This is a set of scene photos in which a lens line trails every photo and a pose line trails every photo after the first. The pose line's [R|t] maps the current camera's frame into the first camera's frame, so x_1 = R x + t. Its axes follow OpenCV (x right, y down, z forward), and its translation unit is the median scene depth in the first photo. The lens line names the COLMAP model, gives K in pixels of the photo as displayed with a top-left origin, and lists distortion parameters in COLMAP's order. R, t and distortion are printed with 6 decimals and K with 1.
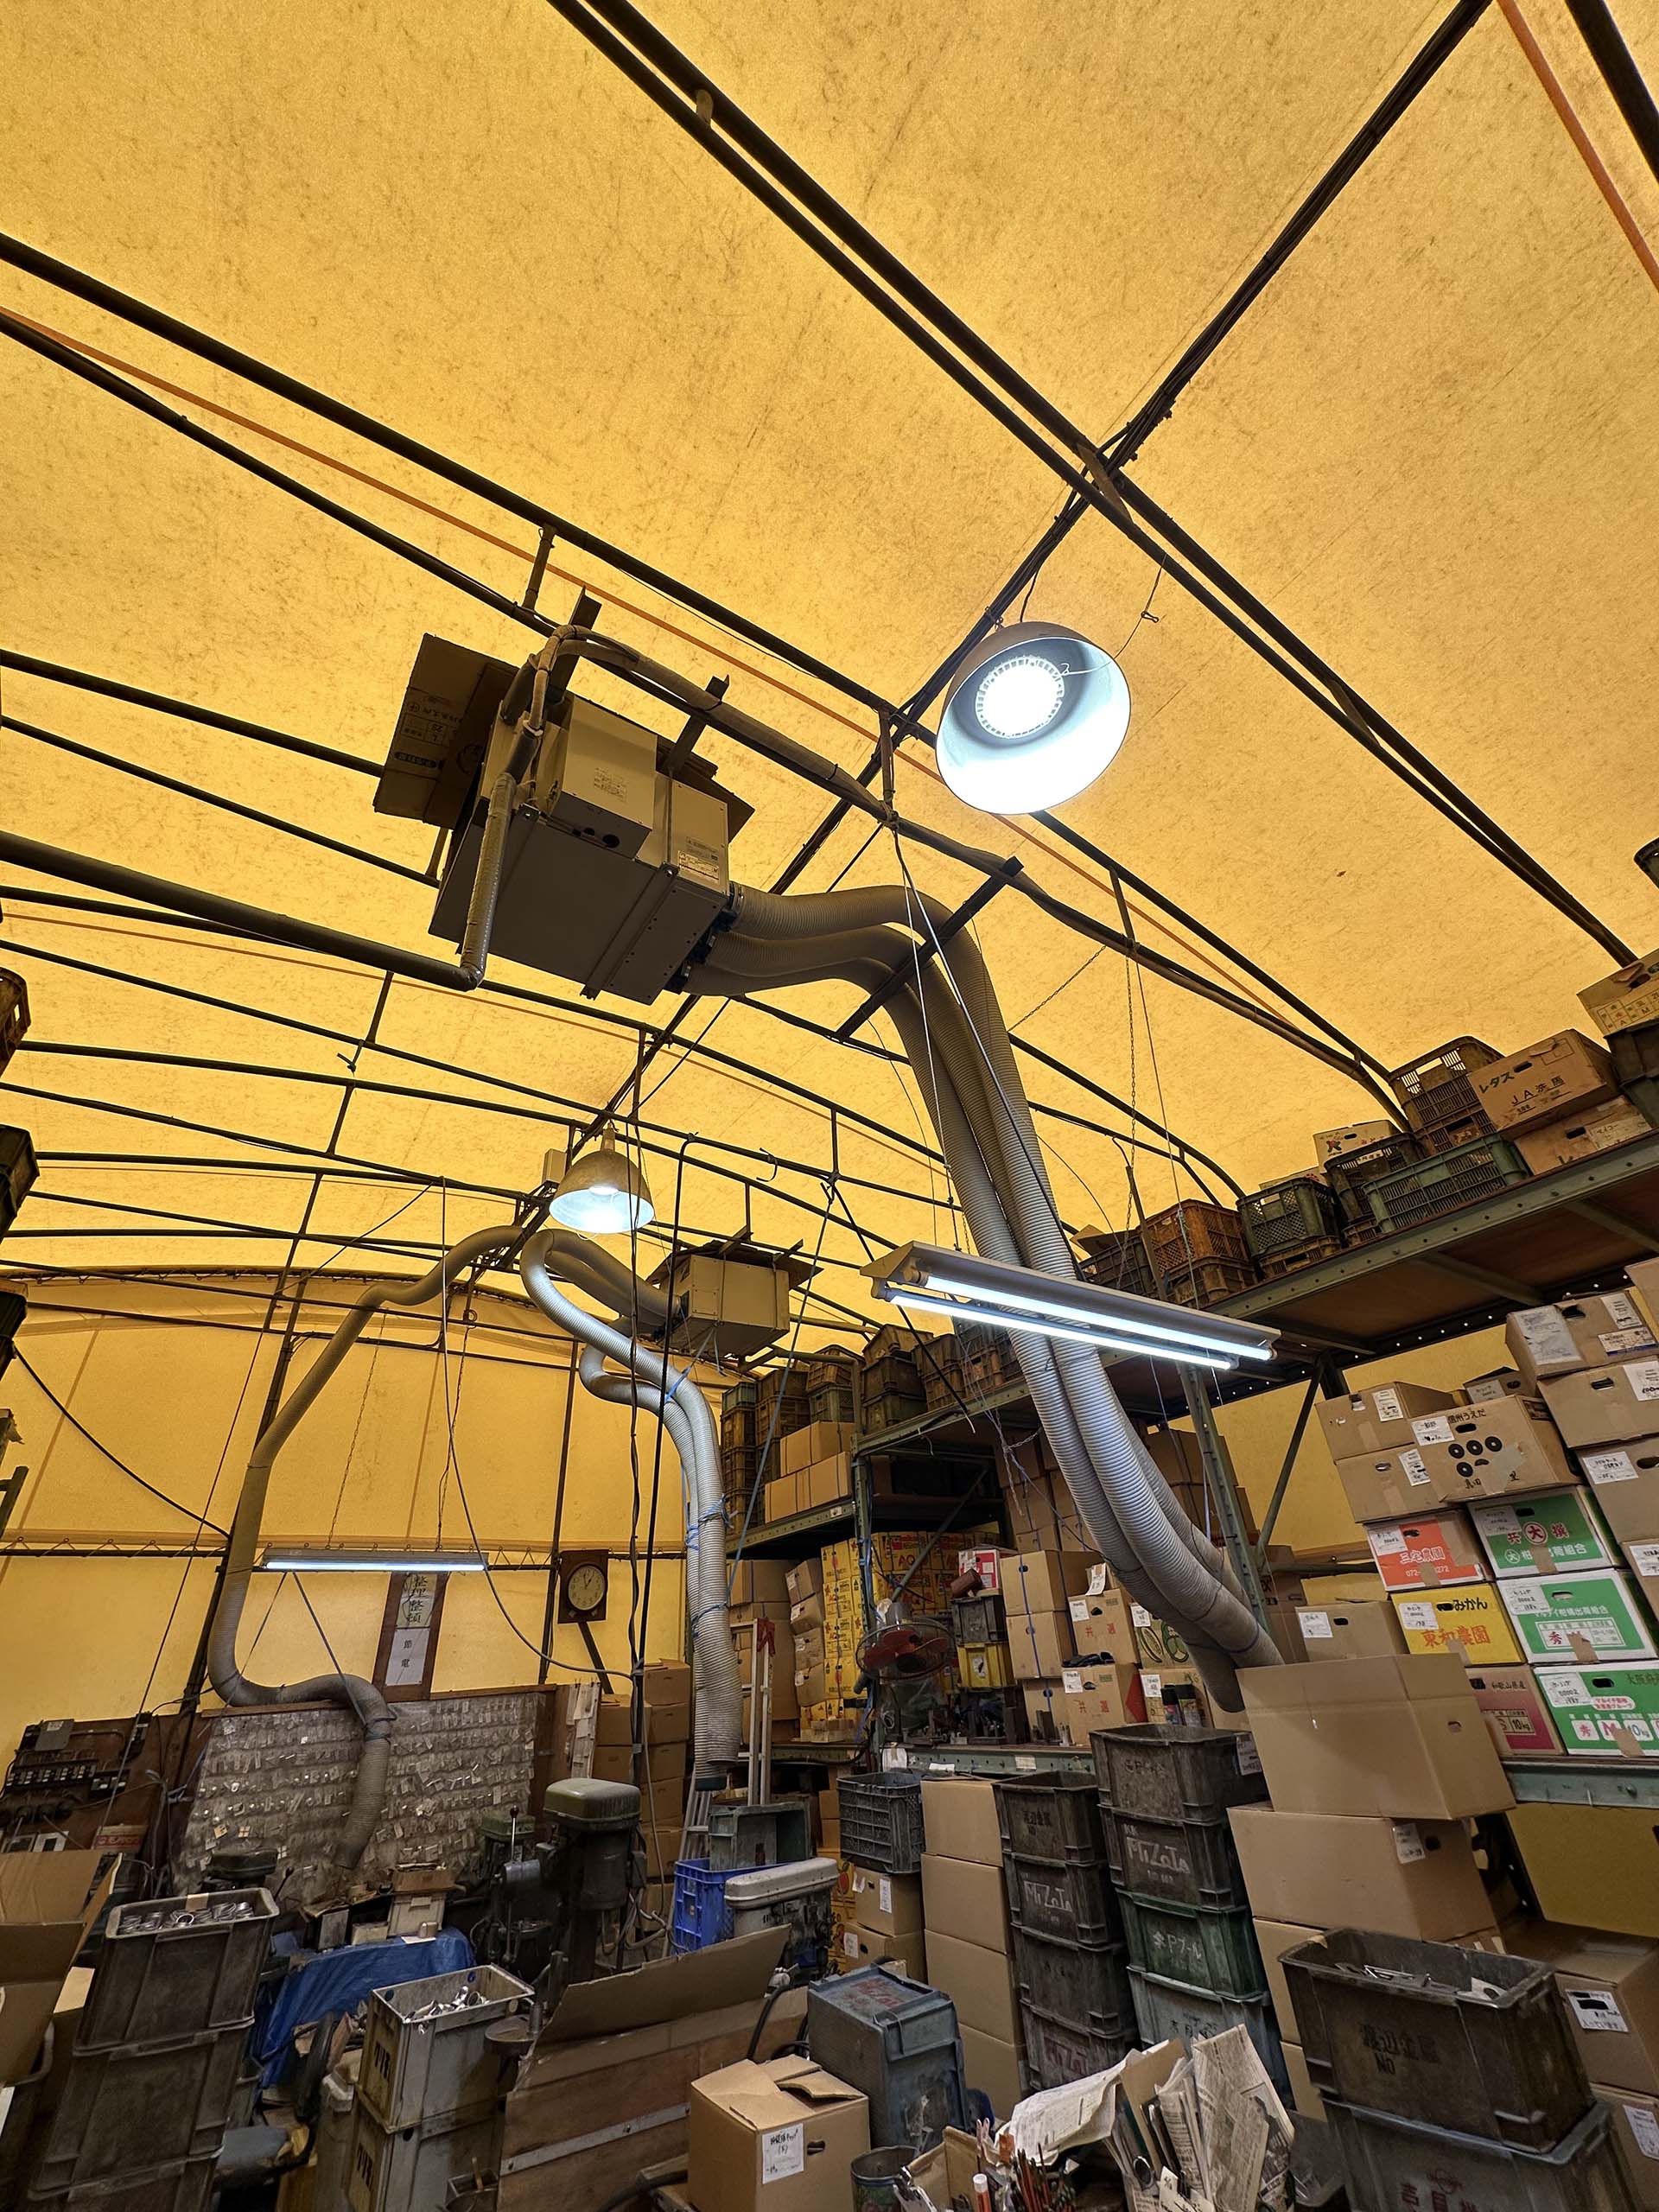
lens RADIAL K [[878.7, 0, 829.1], [0, 878.7, 1104.3], [0, 0, 1]] dist [-0.002843, 0.000479]
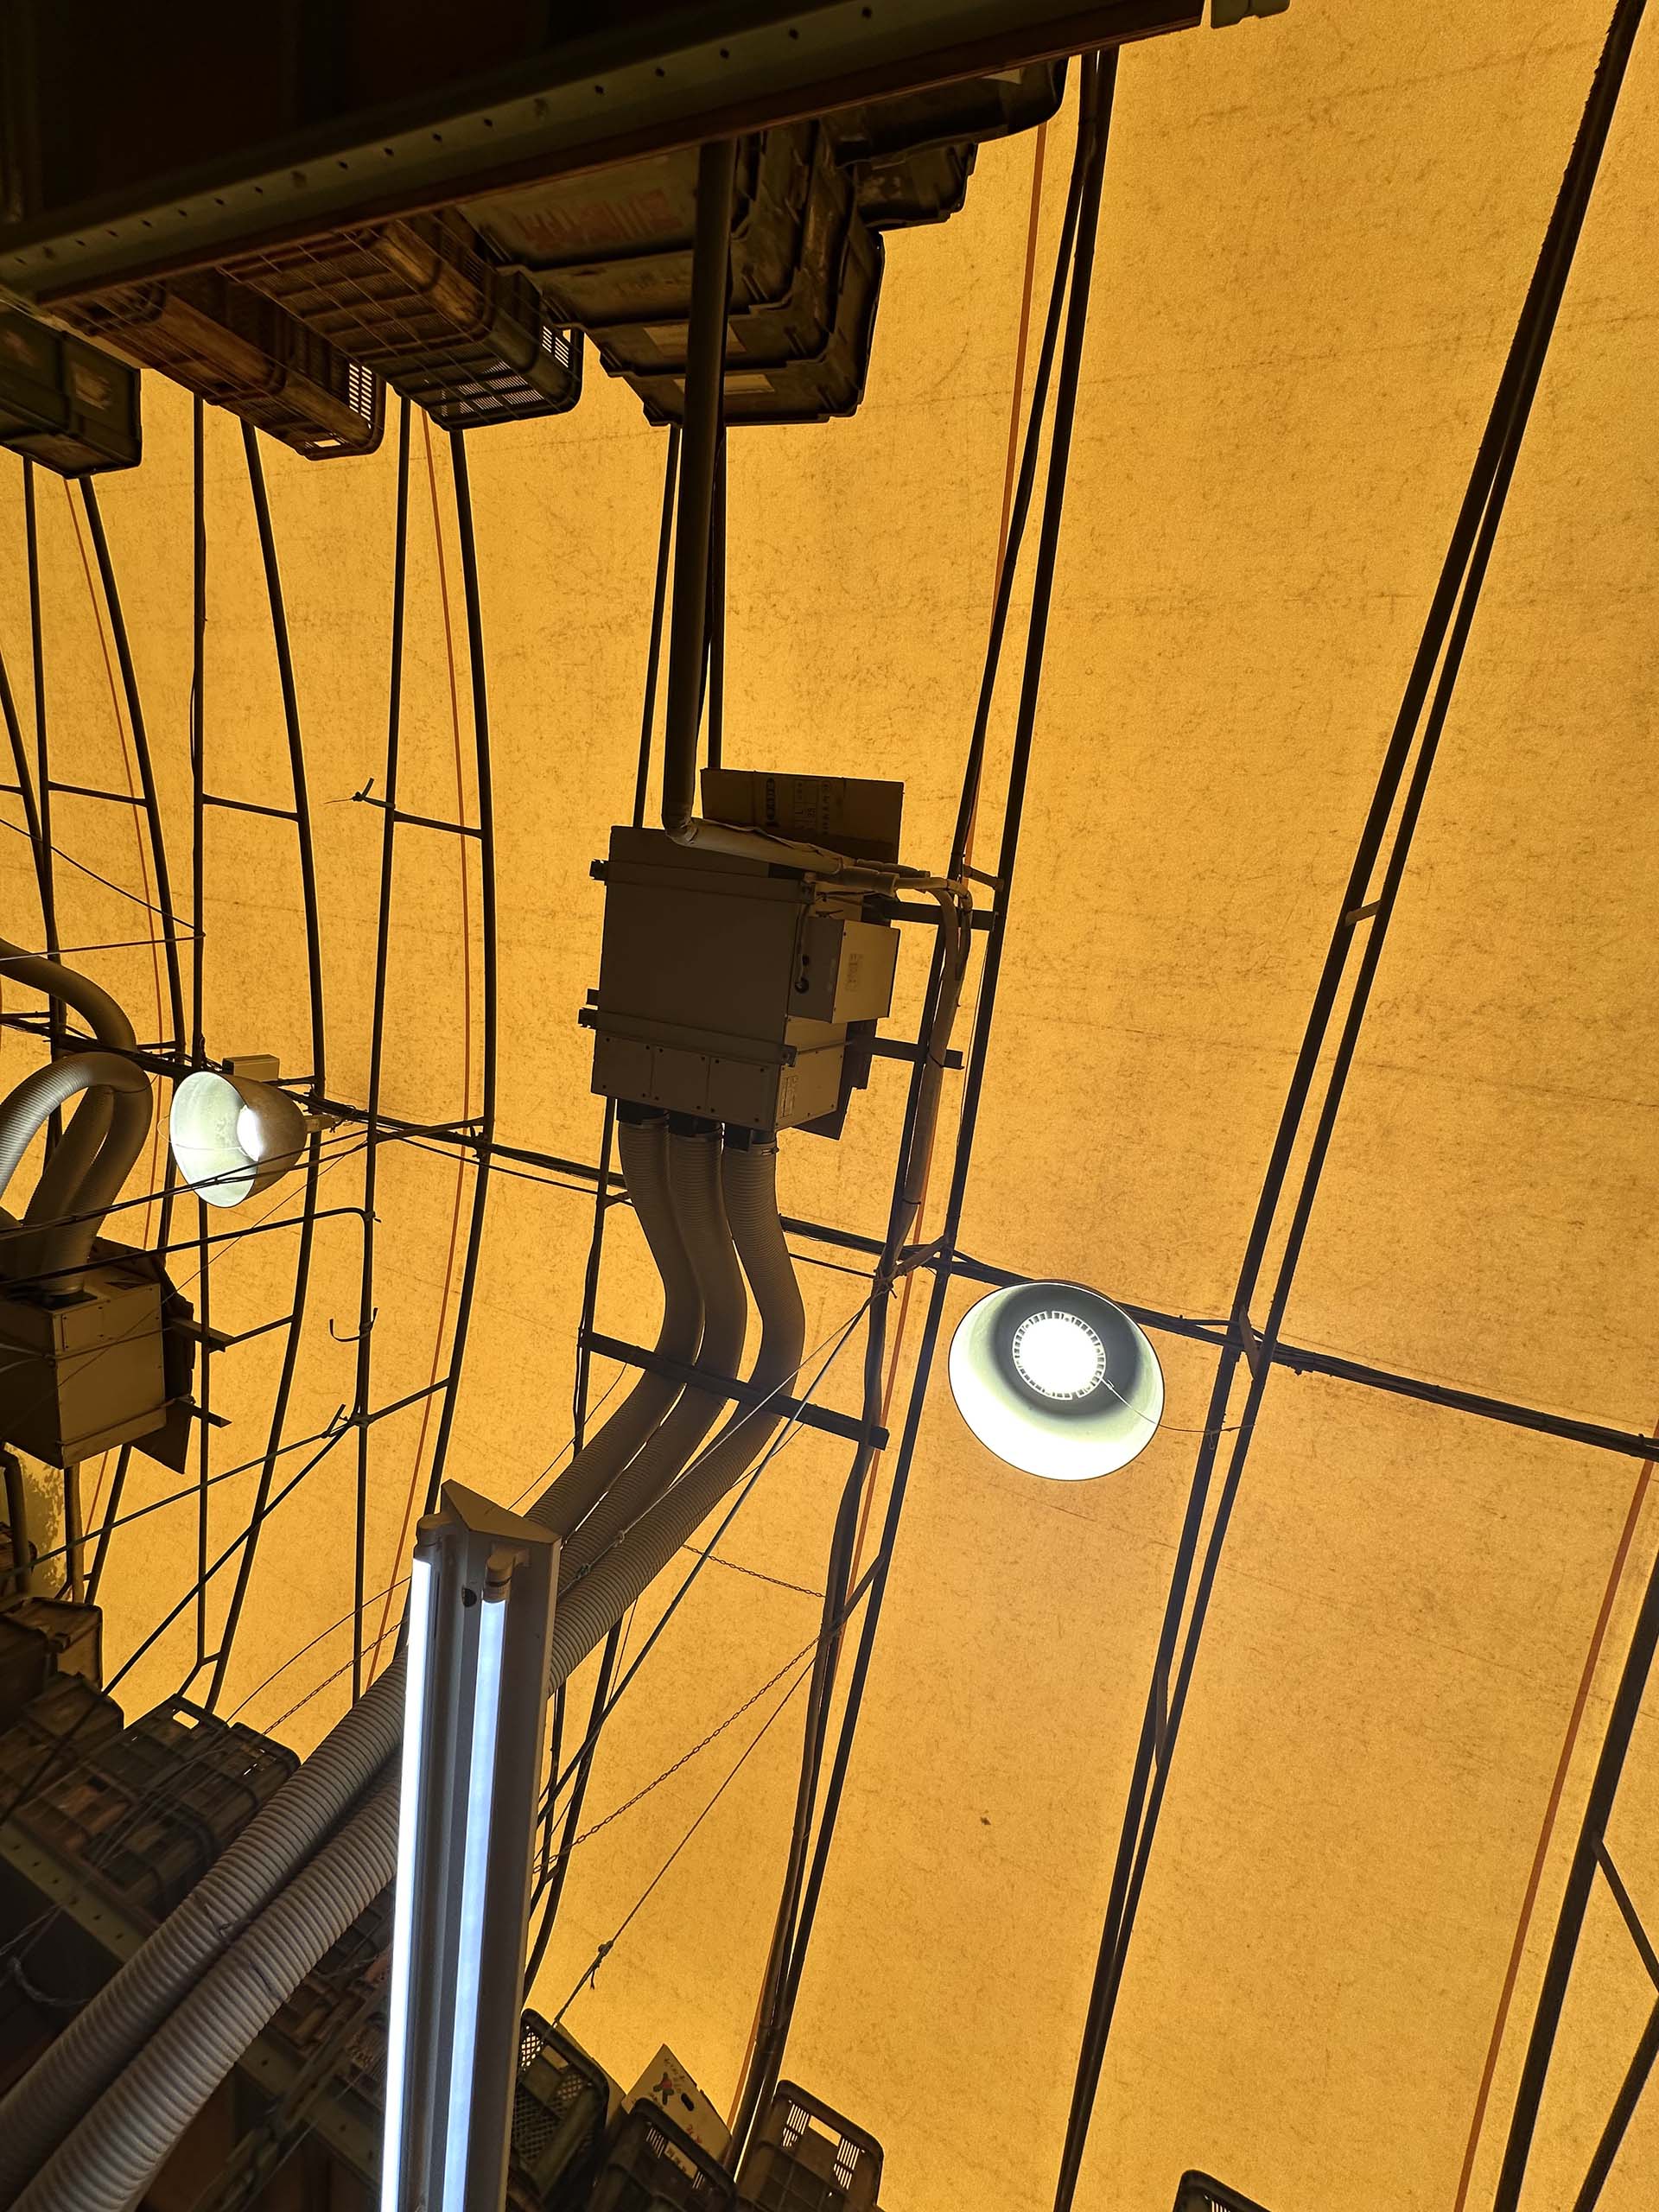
lens RADIAL K [[878.7, 0, 826.5], [0, 878.7, 1105.1], [0, 0, 1]] dist [-0.002843, 0.000479]
pose [[0.376388, 0.921265, -0.097999, -0.021487], [-0.798102, 0.268702, -0.539289, 0.109424], [-0.470495, 0.281195, 0.836399, 0.147881]]
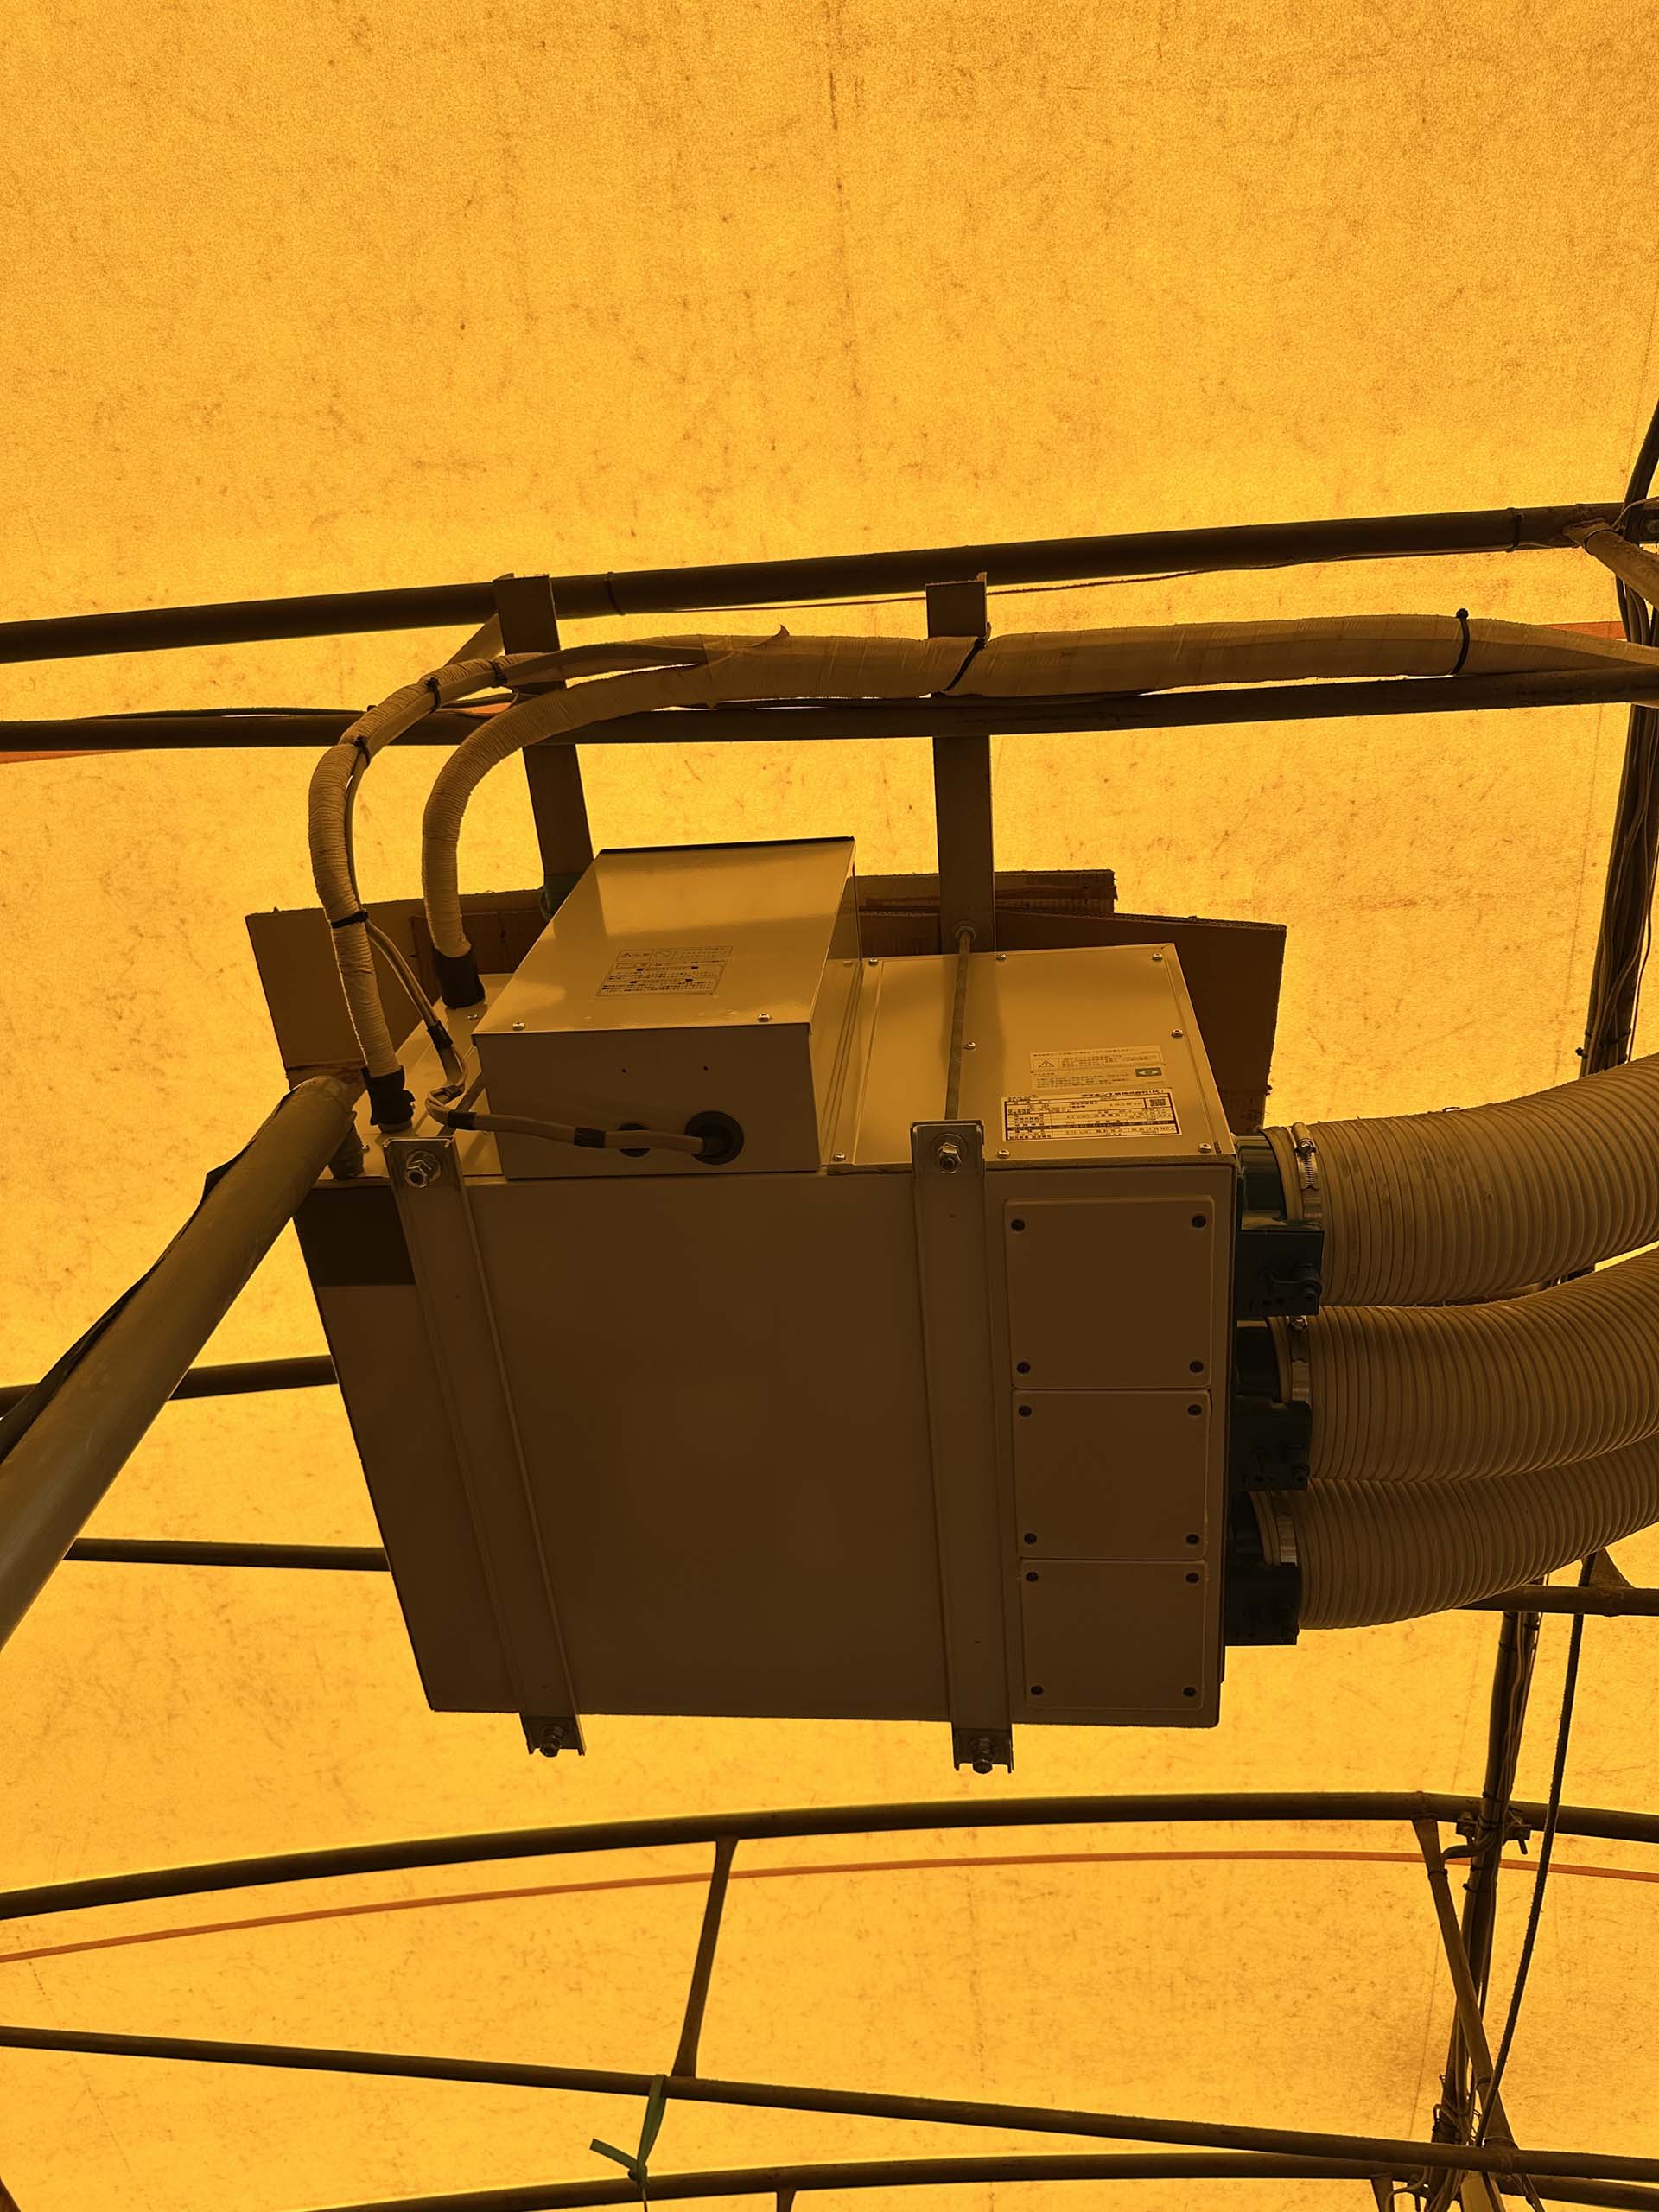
lens RADIAL K [[1566.7, 0, 826.1], [0, 1566.7, 1094.0], [0, 0, 1]] dist [0.032451, -0.046336]
pose [[0.769877, -0.484140, -0.415809, -0.008377], [0.203700, 0.803878, -0.558826, -0.018792], [0.604810, 0.345527, 0.717507, 0.367025]]
